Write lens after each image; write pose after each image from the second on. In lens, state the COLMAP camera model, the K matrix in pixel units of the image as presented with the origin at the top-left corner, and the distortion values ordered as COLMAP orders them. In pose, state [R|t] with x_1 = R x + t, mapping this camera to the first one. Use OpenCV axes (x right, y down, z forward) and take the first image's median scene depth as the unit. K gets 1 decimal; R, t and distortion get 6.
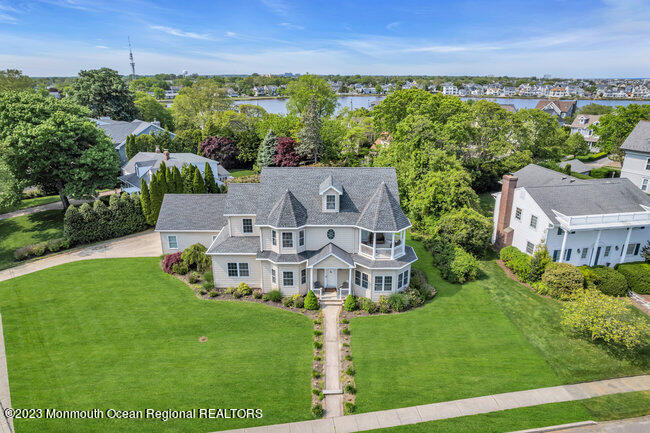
lens RADIAL K [[407.0, 0, 325.0], [0, 407.0, 216.5], [0, 0, 1]] dist [-0.073058, 0.065803]
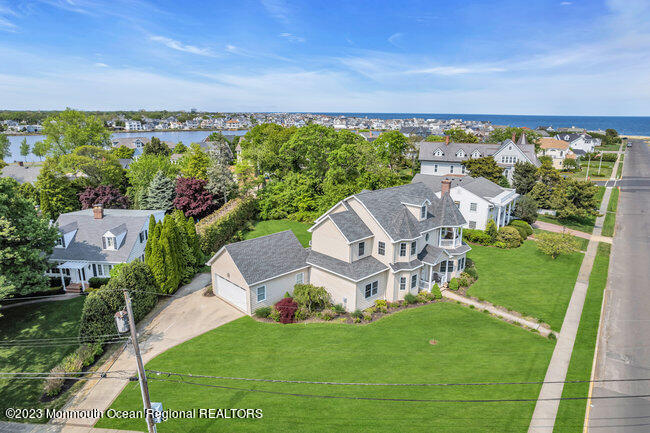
lens RADIAL K [[413.8, 0, 322.1], [0, 413.8, 216.5], [0, 0, 1]] dist [-0.068458, 0.057997]
pose [[0.719770, -0.166058, 0.674059, -0.955360], [0.221353, 0.975186, 0.003878, -0.084948], [-0.657977, 0.146413, 0.738667, 0.240444]]
